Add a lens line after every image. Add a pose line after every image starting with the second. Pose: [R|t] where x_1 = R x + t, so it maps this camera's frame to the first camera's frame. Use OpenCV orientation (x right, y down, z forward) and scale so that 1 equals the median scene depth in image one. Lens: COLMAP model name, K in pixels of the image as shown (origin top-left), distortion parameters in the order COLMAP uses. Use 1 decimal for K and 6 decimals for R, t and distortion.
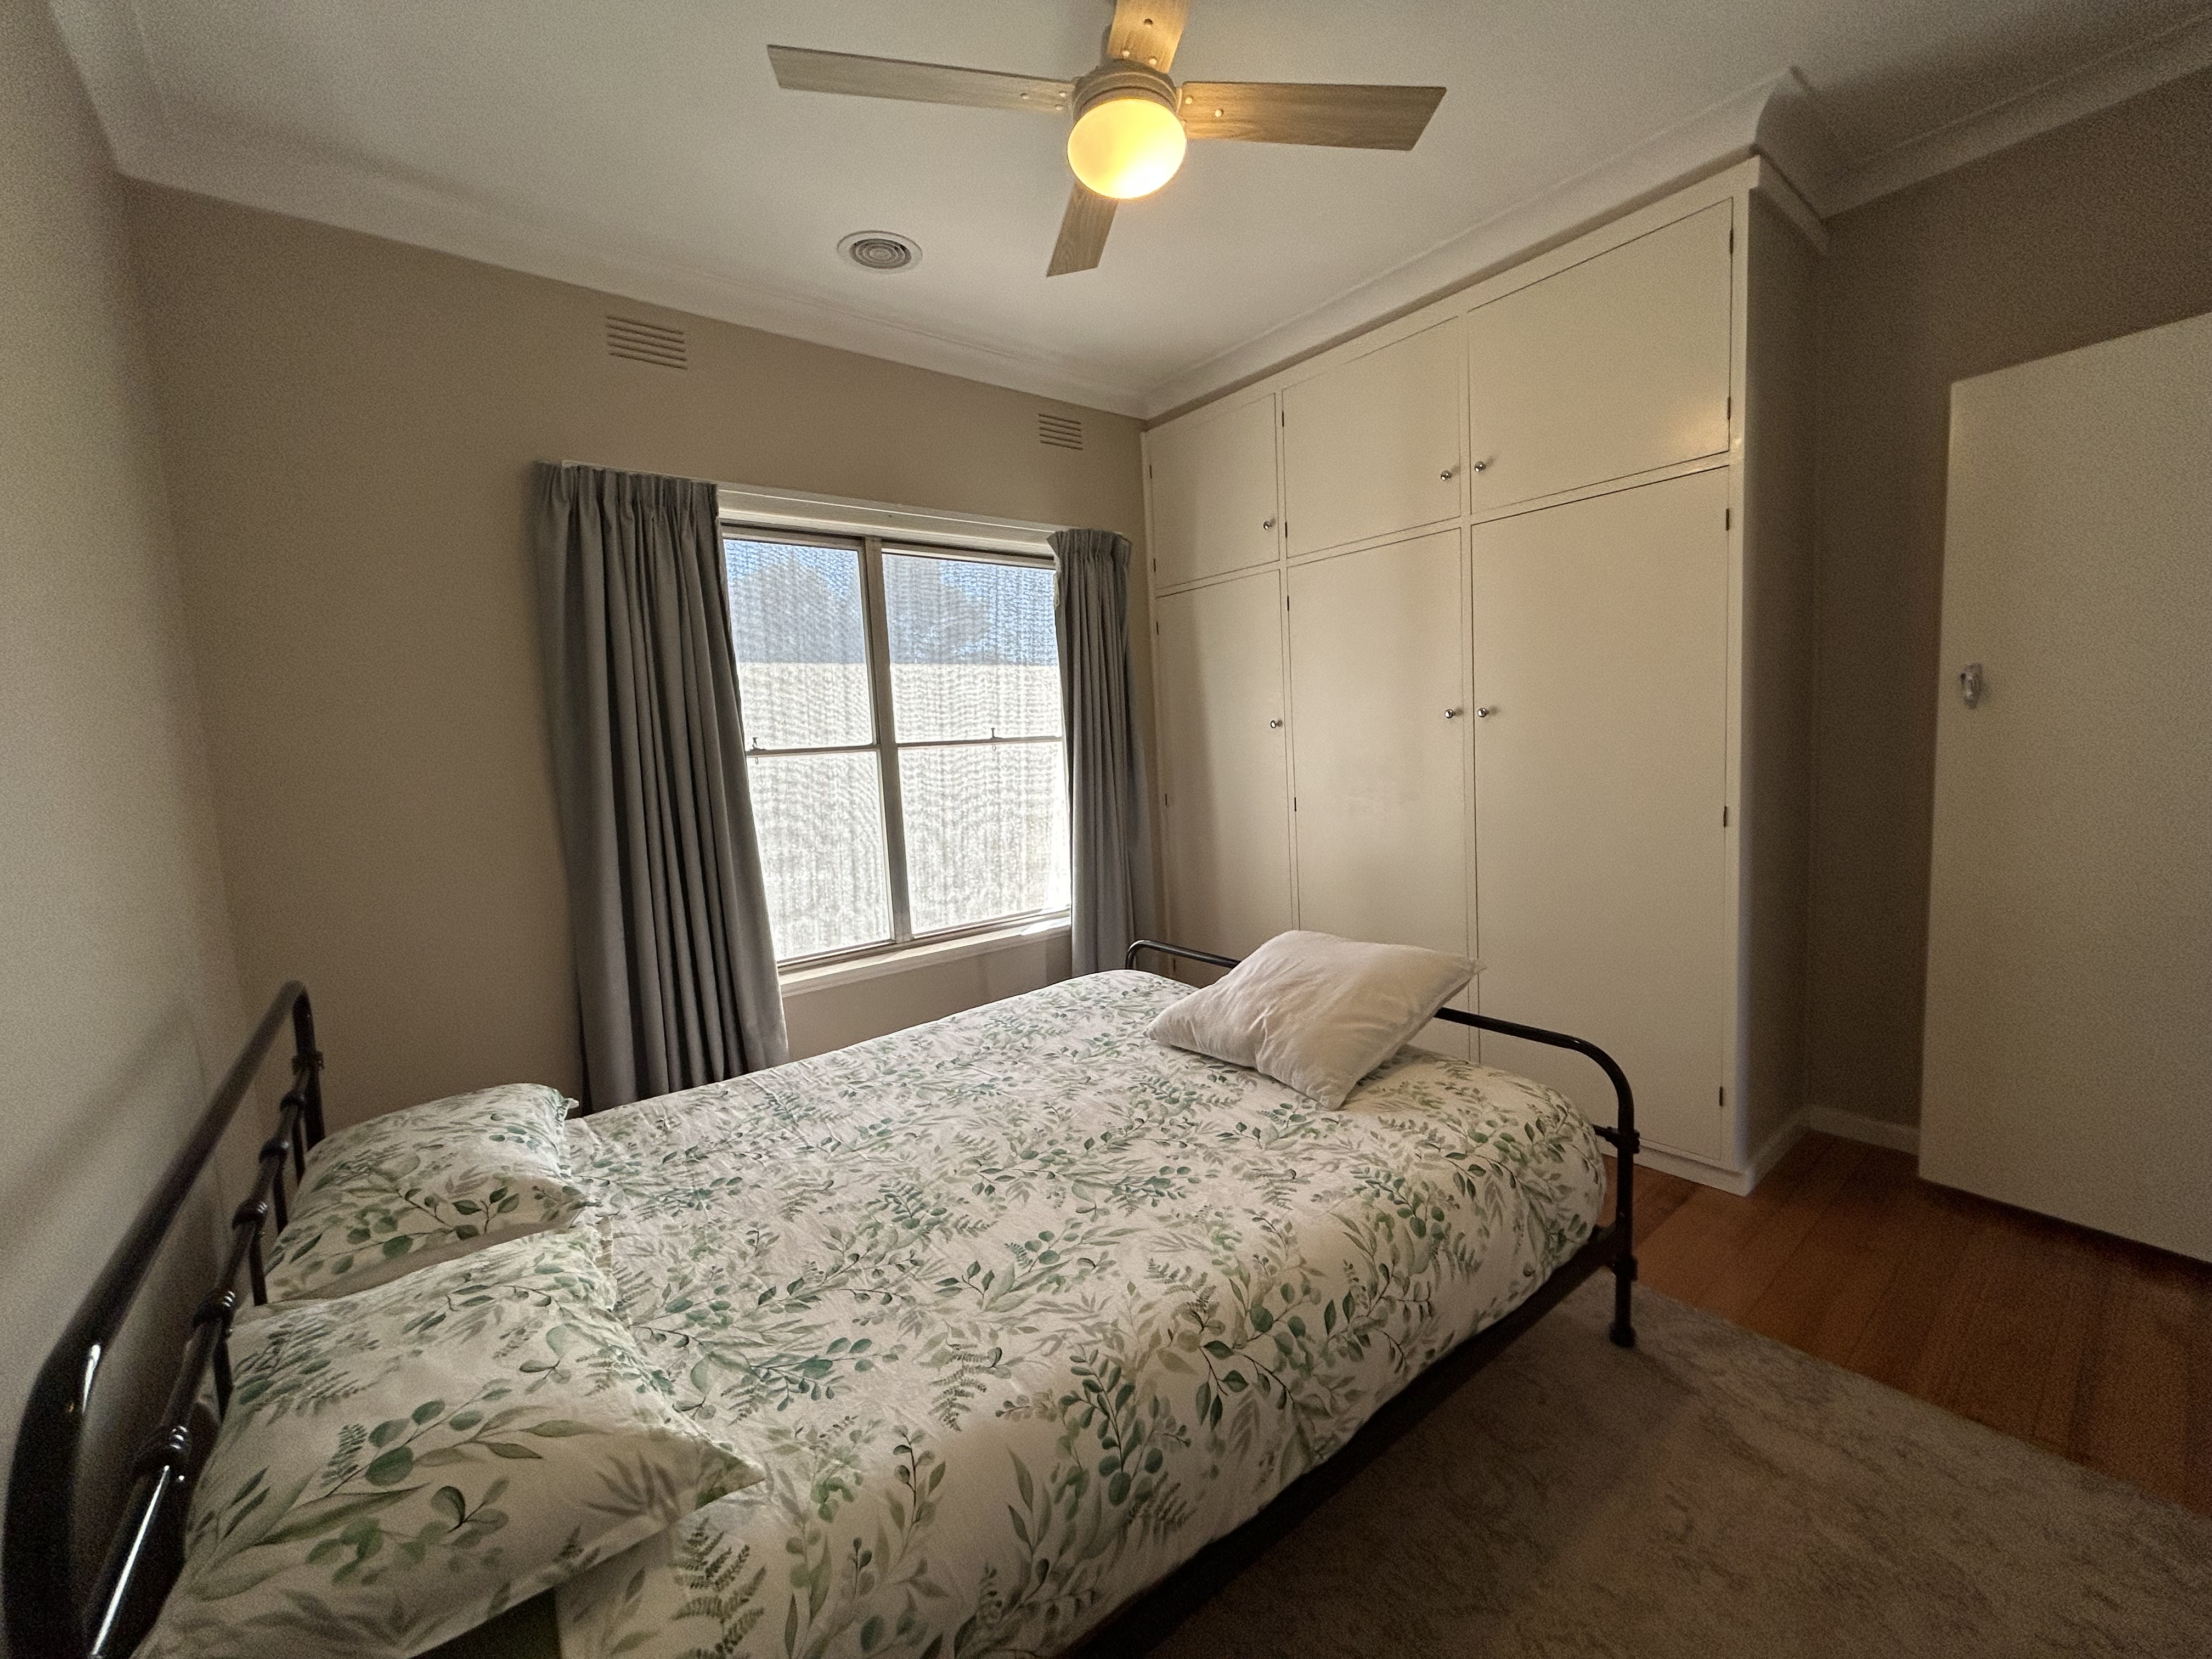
lens RADIAL K [[892.6, 0, 1101.5], [0, 892.6, 827.8], [0, 0, 1]] dist [-0.001485, -0.000108]
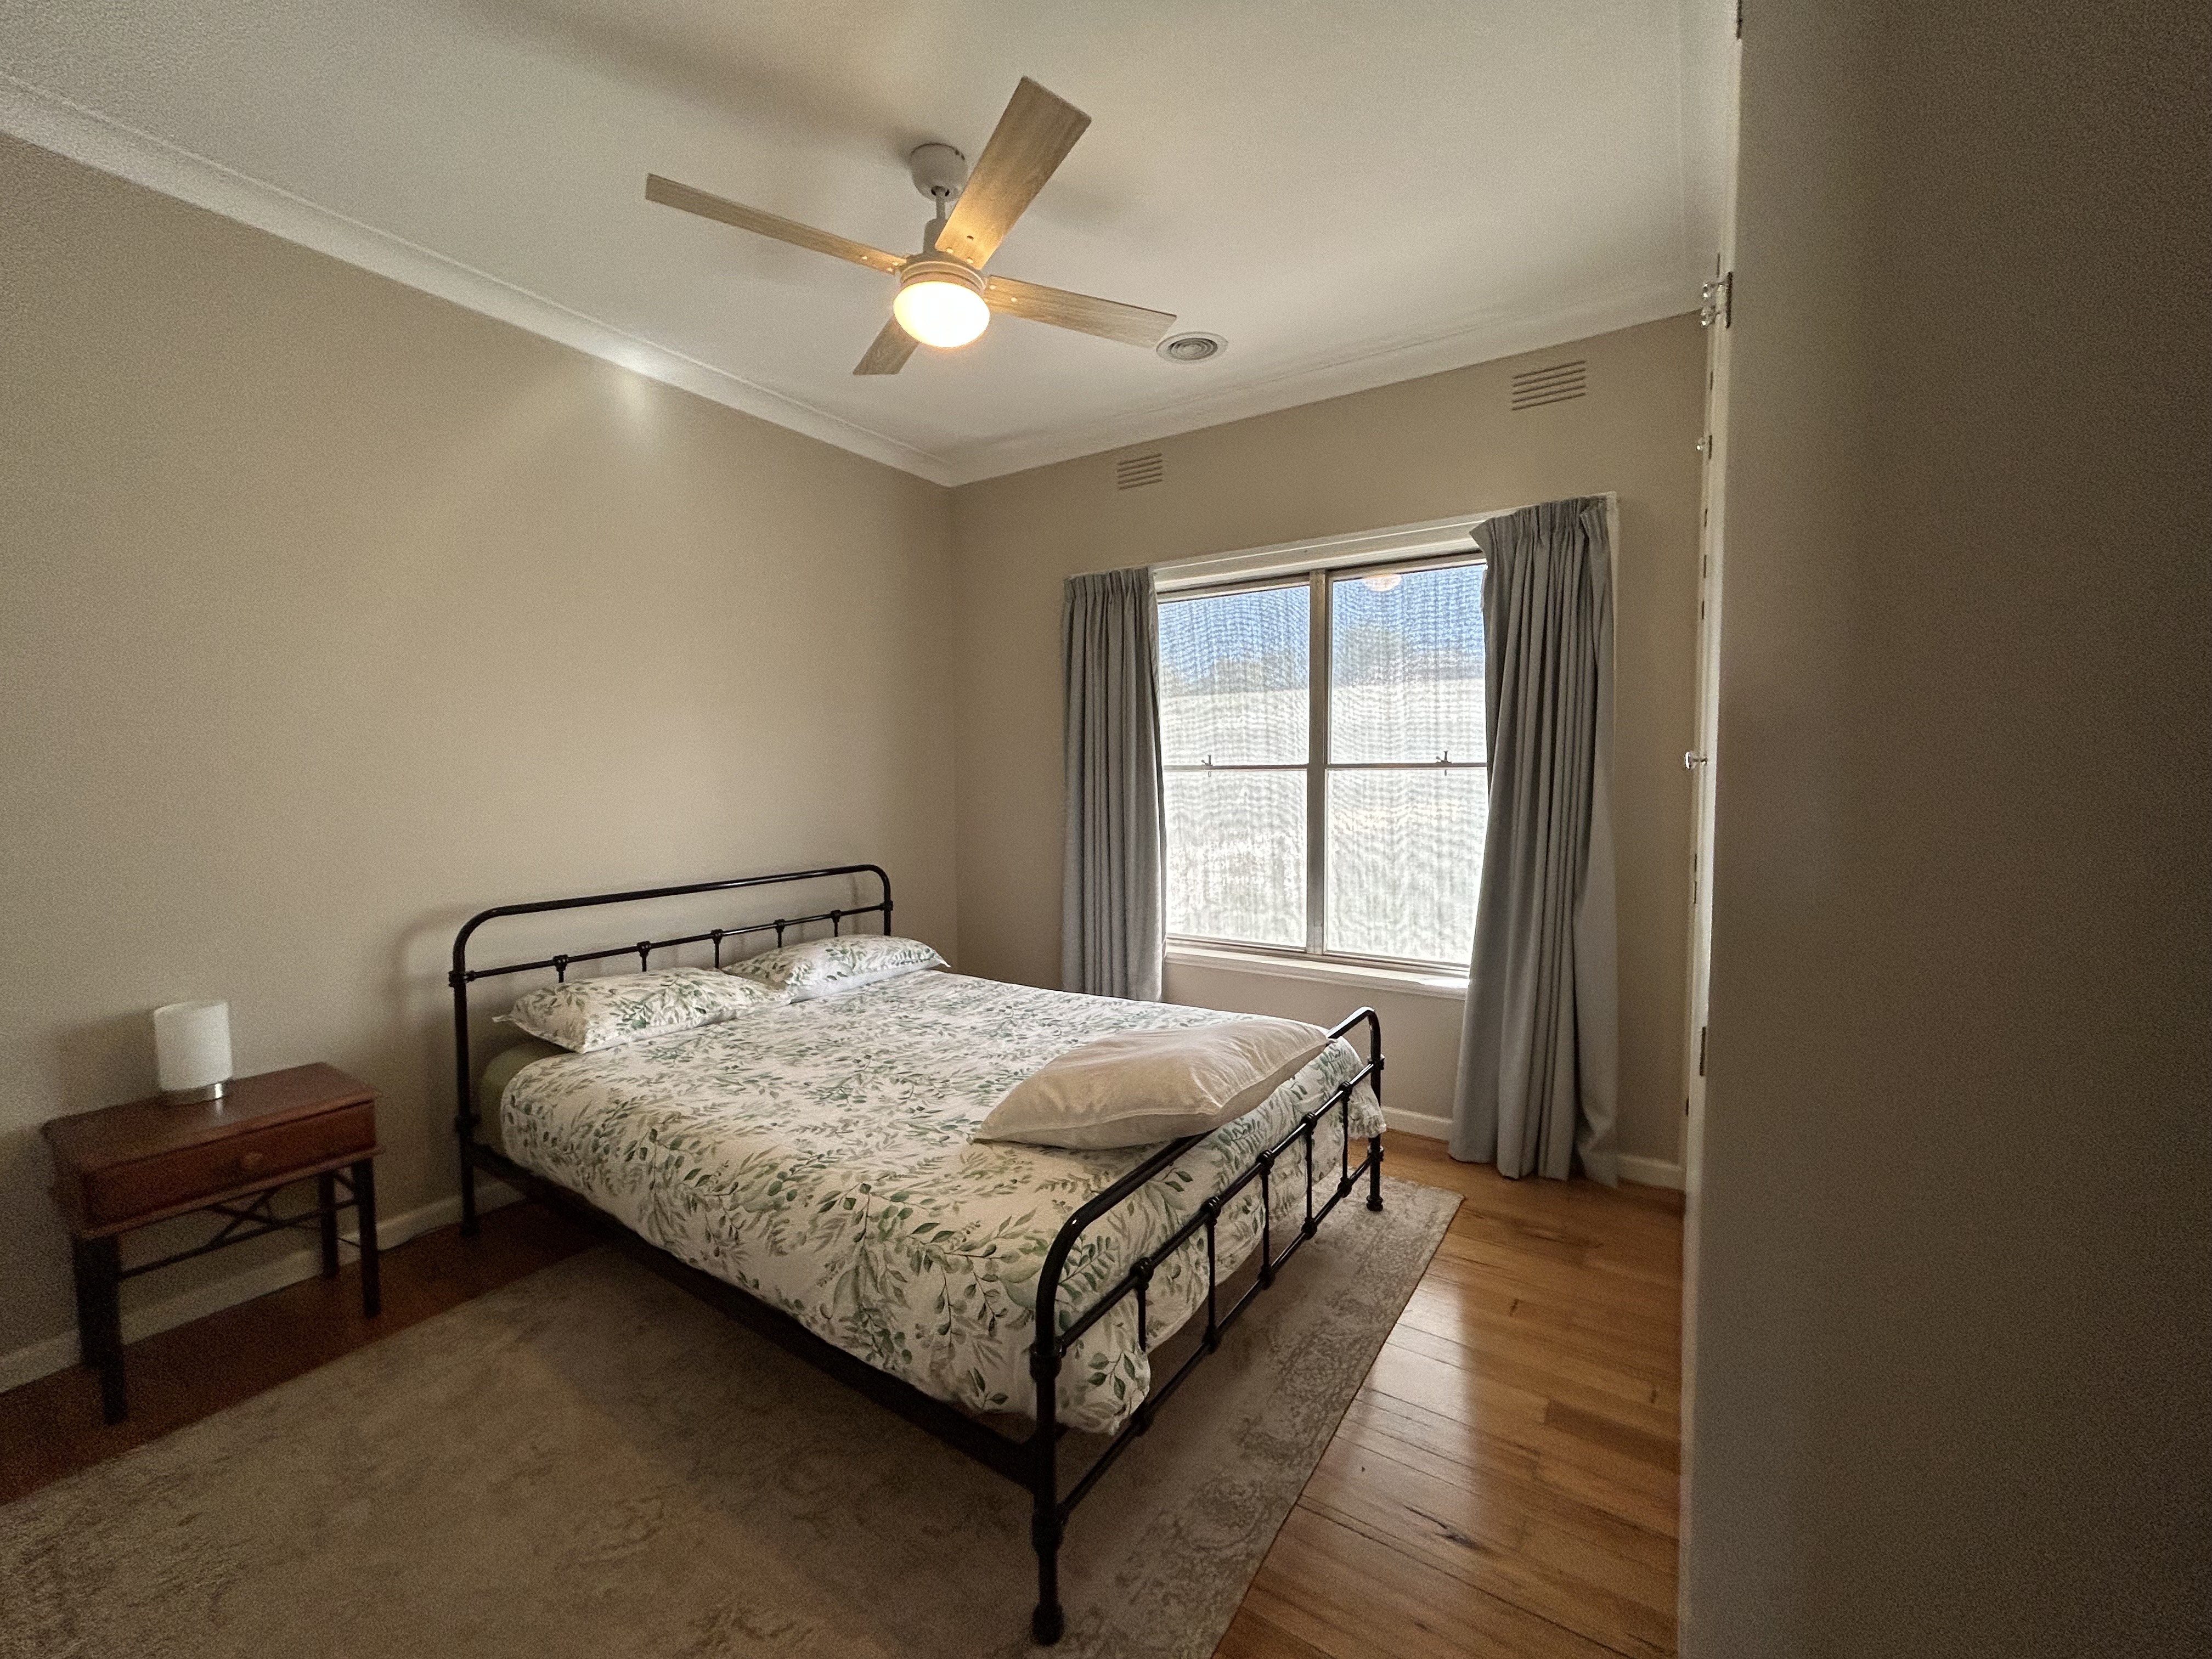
lens RADIAL K [[892.6, 0, 1101.5], [0, 892.6, 827.8], [0, 0, 1]] dist [-0.001485, -0.000108]
pose [[0.312622, 0.111405, -0.943322, 1.302926], [-0.101495, 0.991331, 0.083439, -0.155877], [0.944440, 0.069658, 0.321219, 0.813411]]
